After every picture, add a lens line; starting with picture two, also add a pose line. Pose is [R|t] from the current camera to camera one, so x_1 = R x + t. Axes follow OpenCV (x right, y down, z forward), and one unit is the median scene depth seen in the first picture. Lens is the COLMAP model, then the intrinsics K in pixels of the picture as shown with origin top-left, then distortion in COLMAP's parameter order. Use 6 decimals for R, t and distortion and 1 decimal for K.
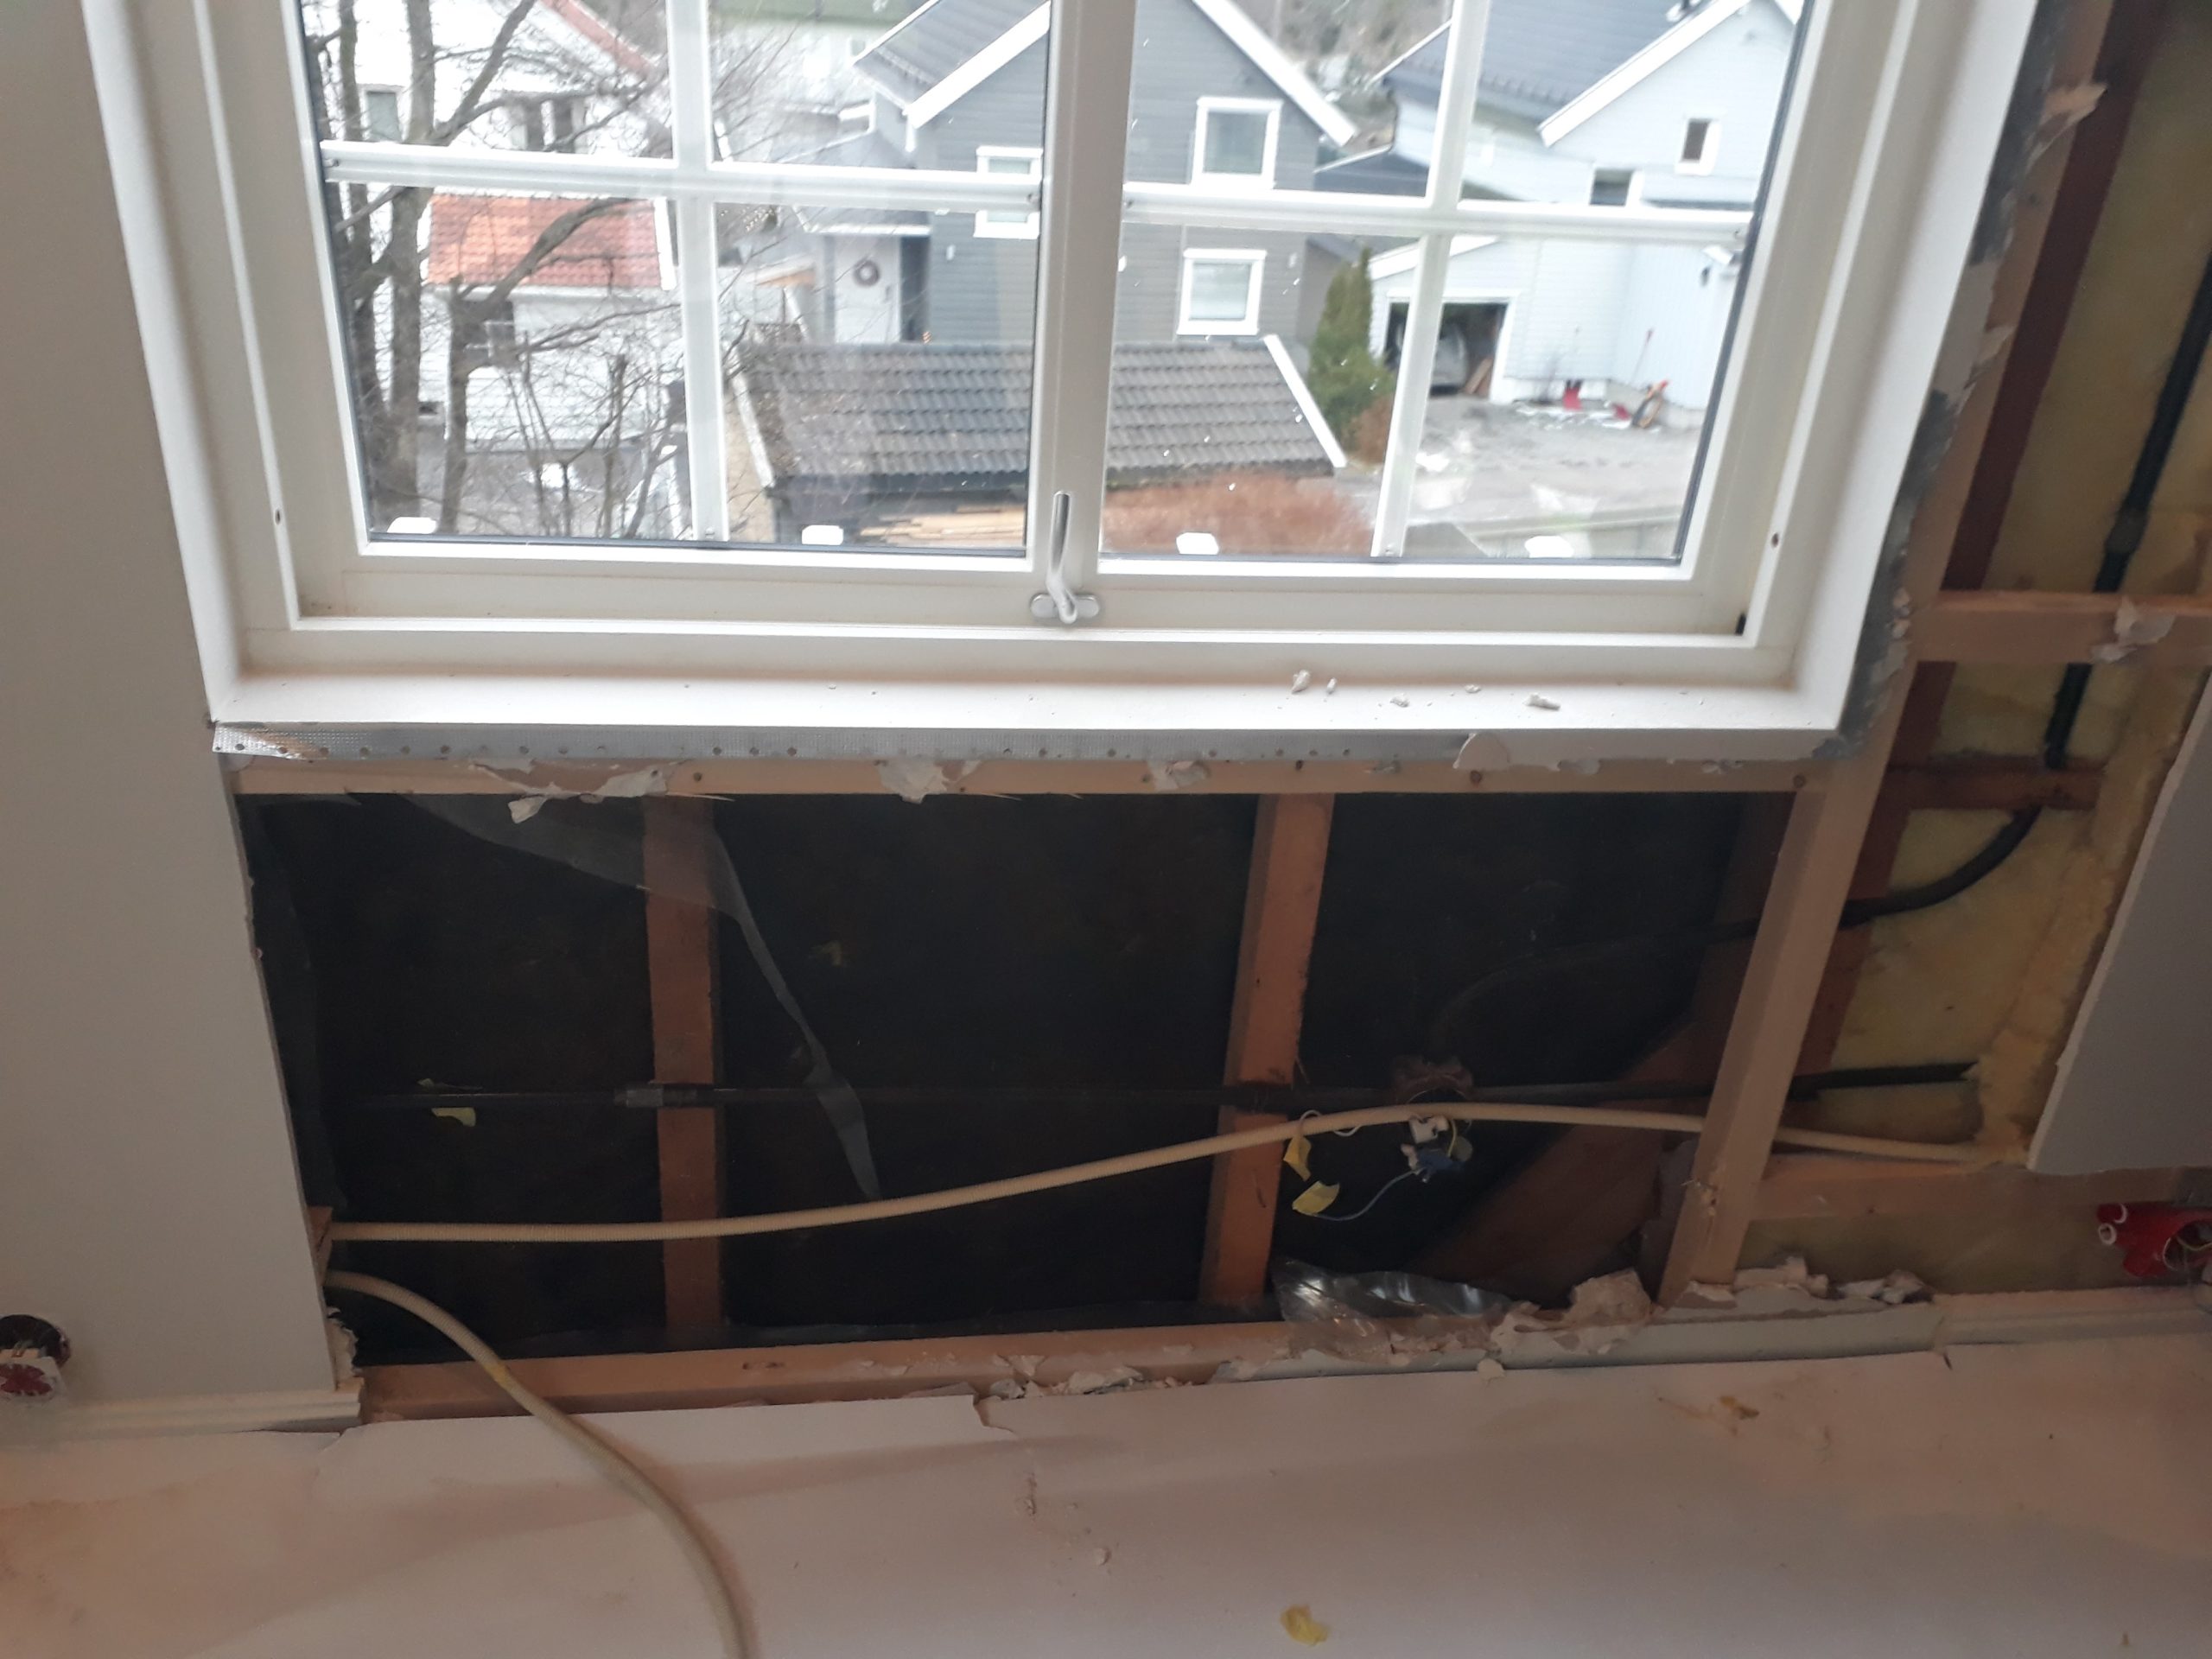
lens RADIAL K [[1800.0, 0, 1106.0], [0, 1800.0, 829.5], [0, 0, 1]] dist [0.148084, -0.314940]
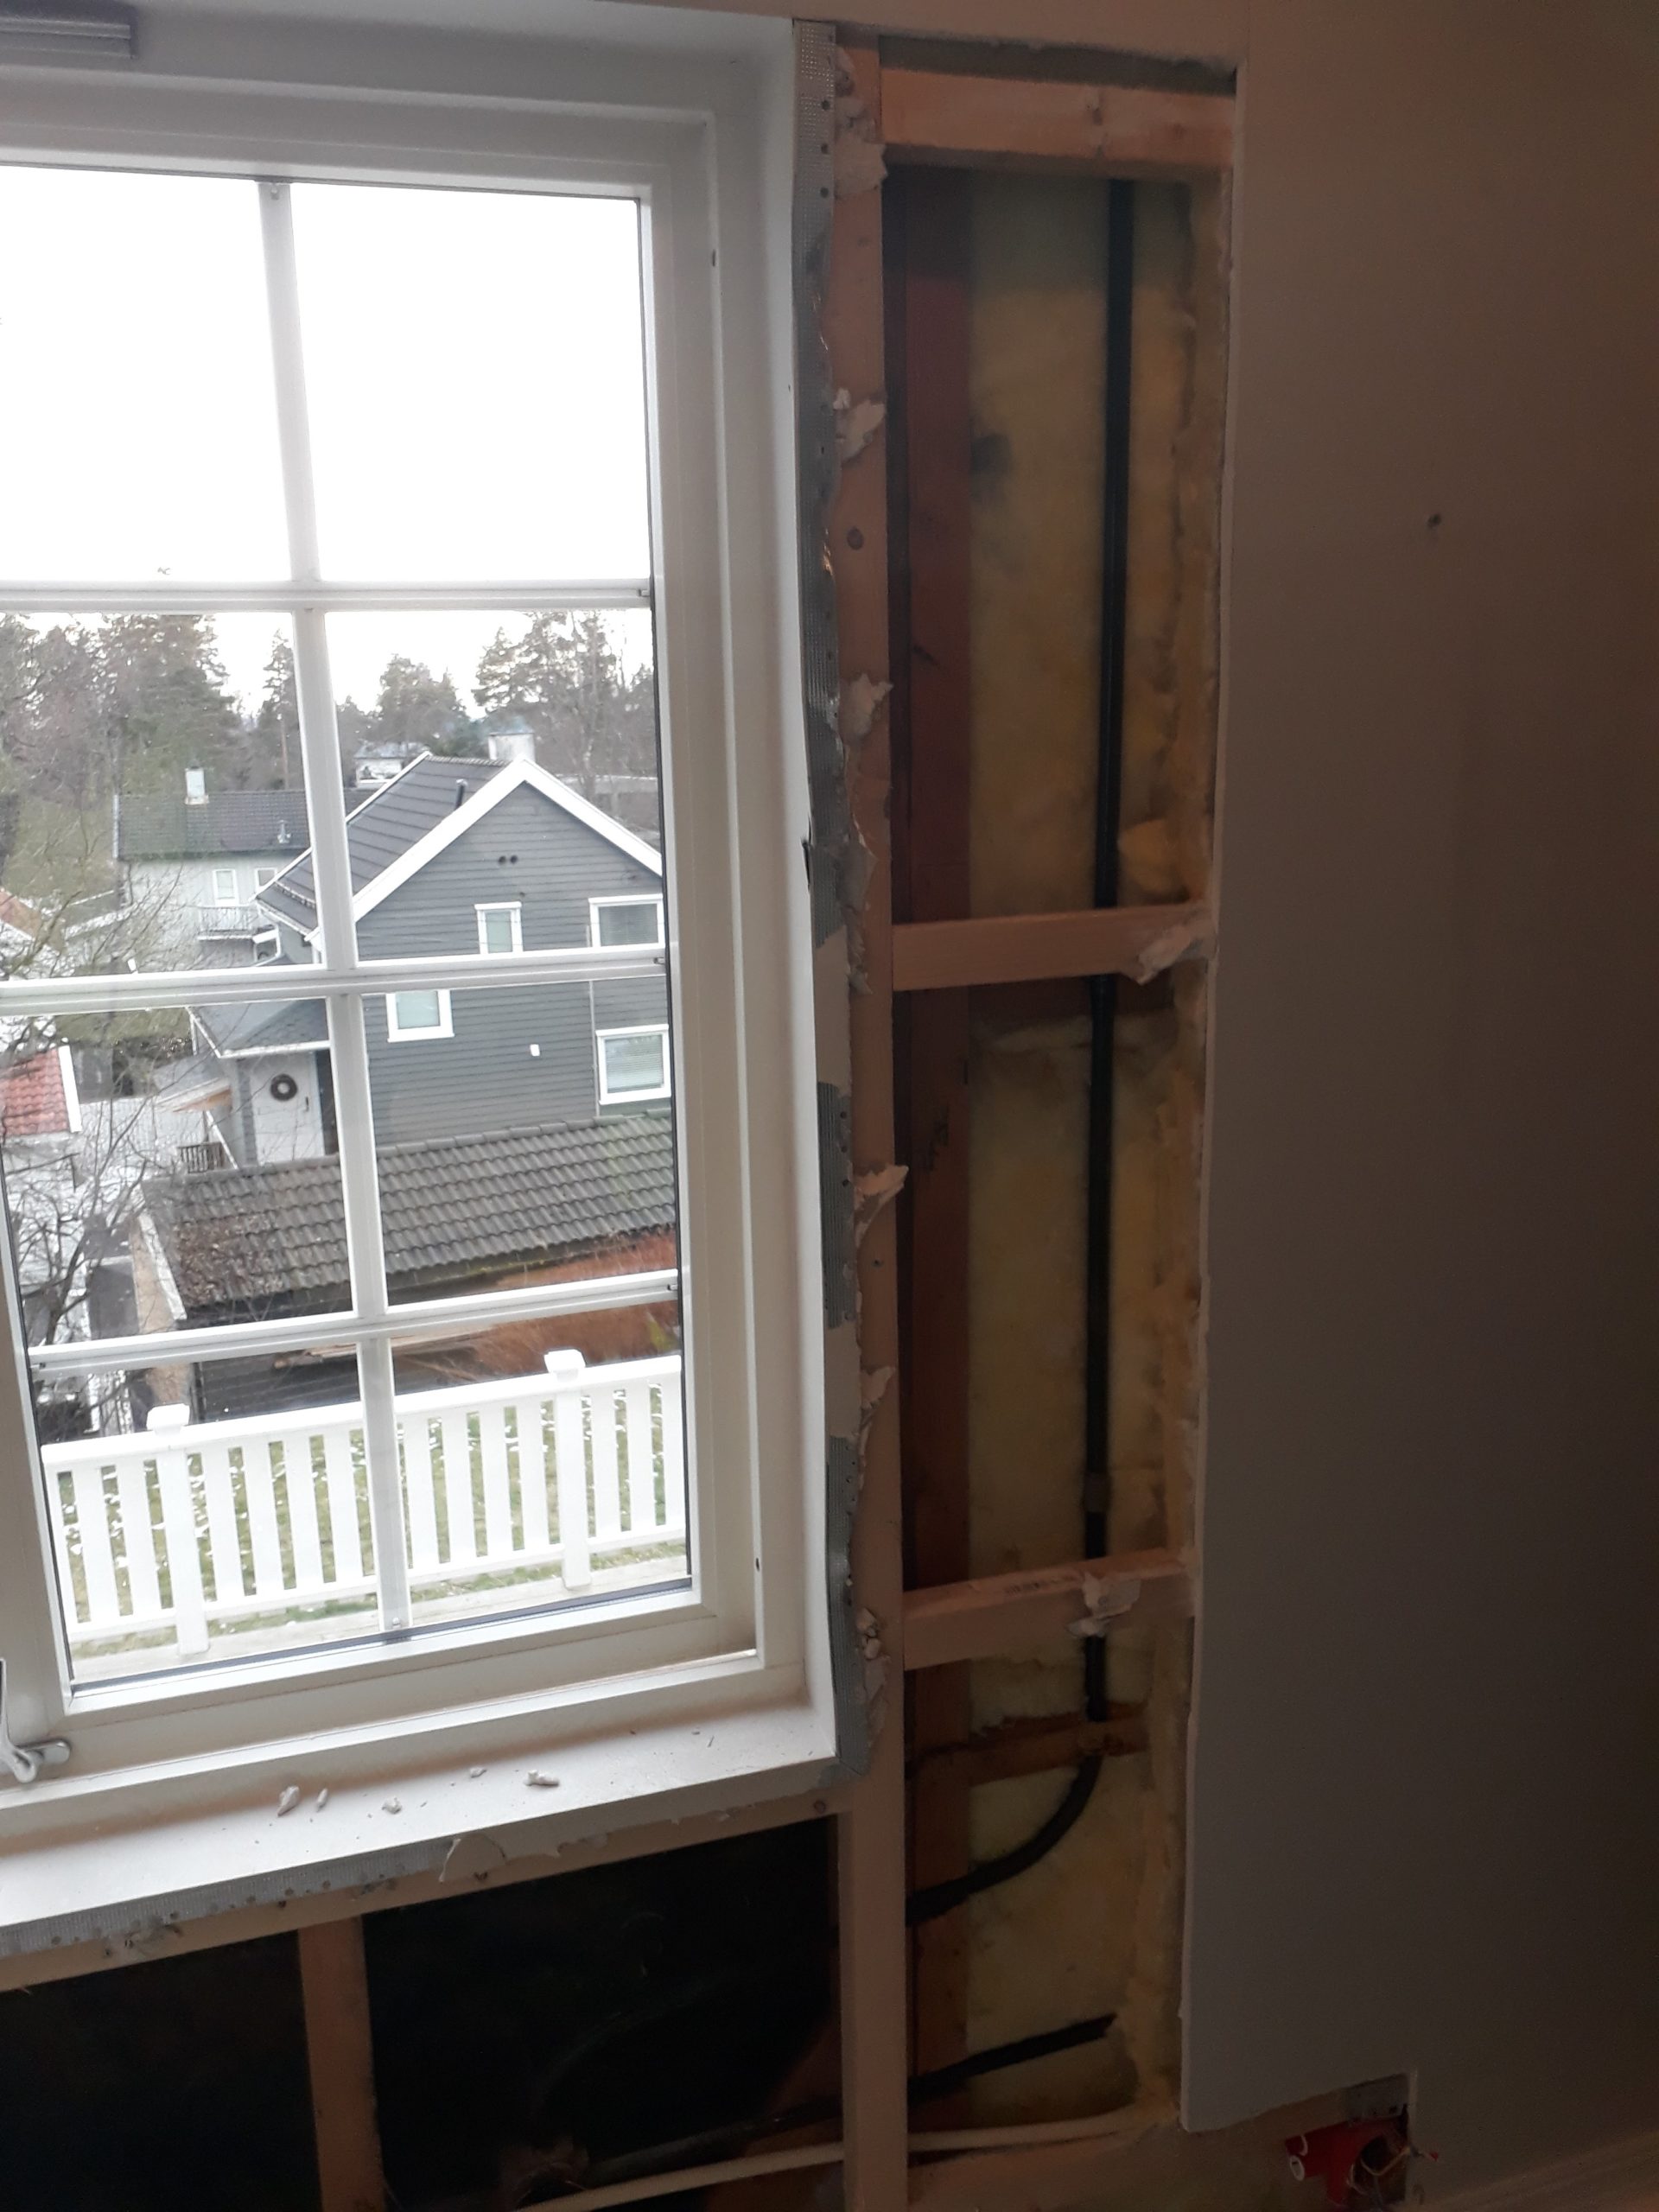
lens RADIAL K [[1802.1, 0, 829.5], [0, 1802.1, 1106.0], [0, 0, 1]] dist [0.056313, -0.090929]
pose [[0.982760, -0.125220, 0.136026, 0.271474], [0.154094, 0.961305, -0.228359, -0.152380], [-0.102167, 0.245383, 0.964027, -0.046392]]
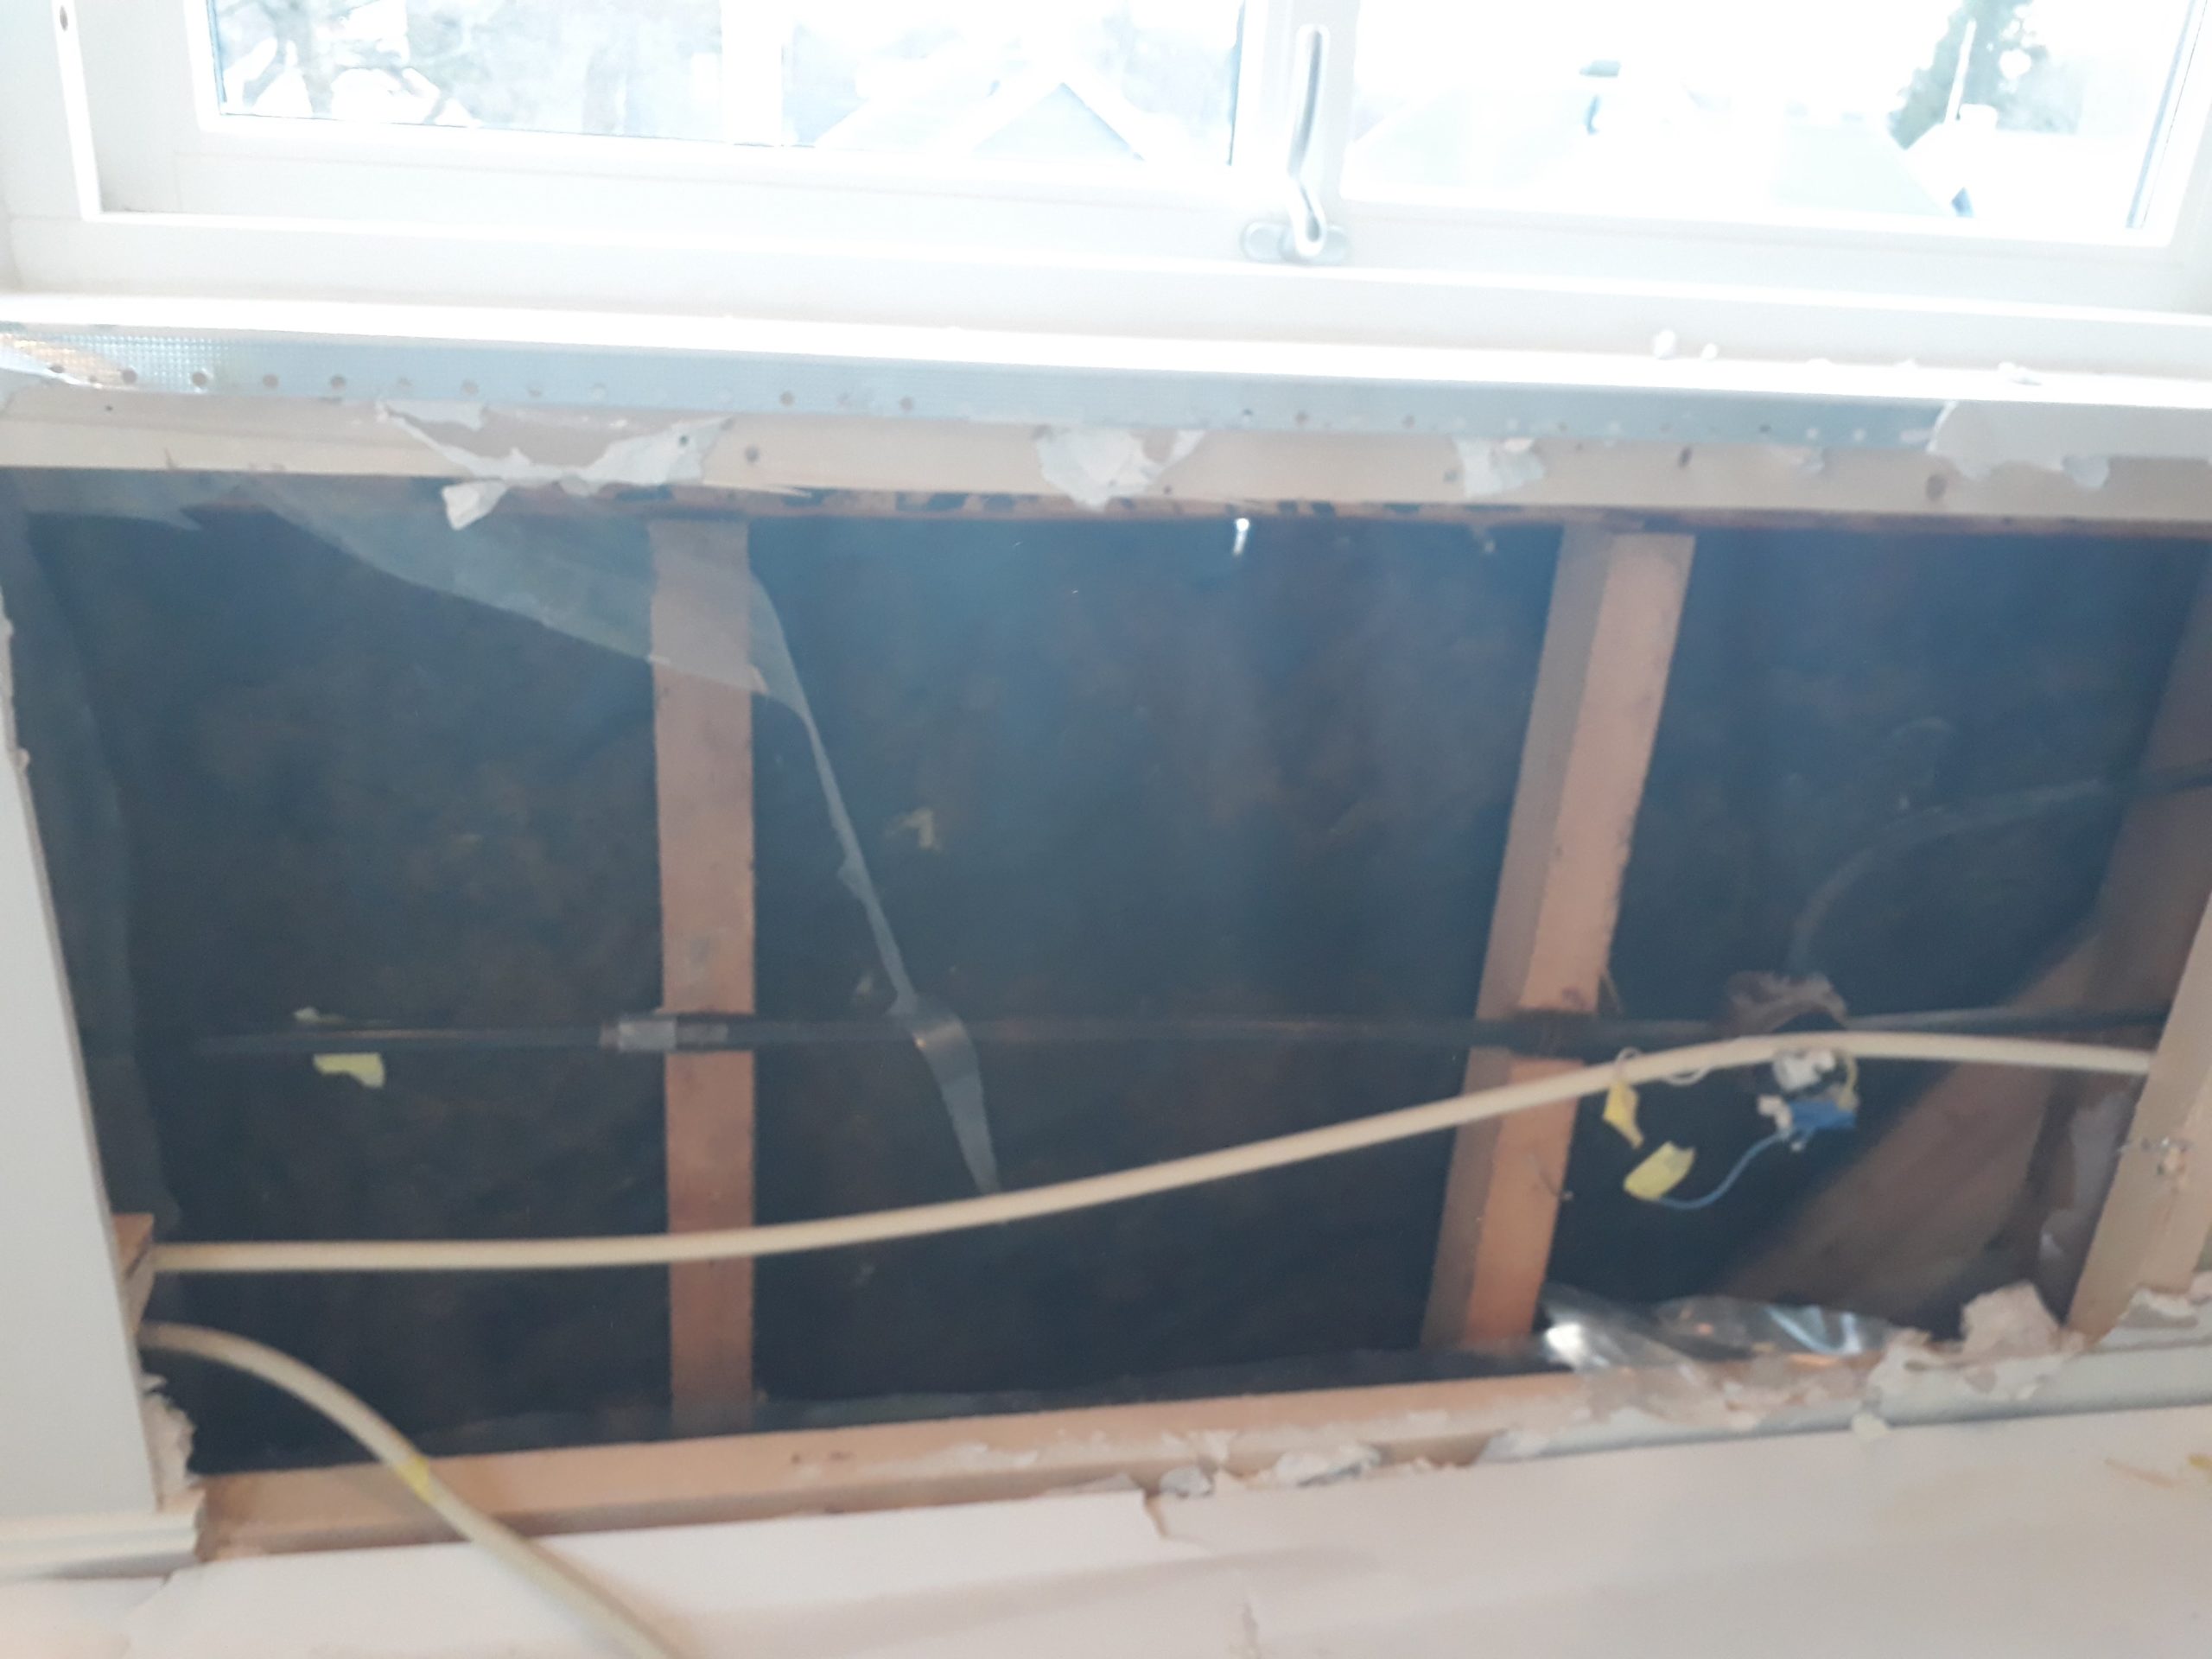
lens RADIAL K [[1802.1, 0, 1106.0], [0, 1802.1, 829.5], [0, 0, 1]] dist [0.056313, -0.090929]
pose [[0.998636, -0.020568, 0.047980, -0.113701], [0.024294, 0.996626, -0.078397, 0.122632], [-0.046206, 0.079456, 0.995767, 0.326088]]
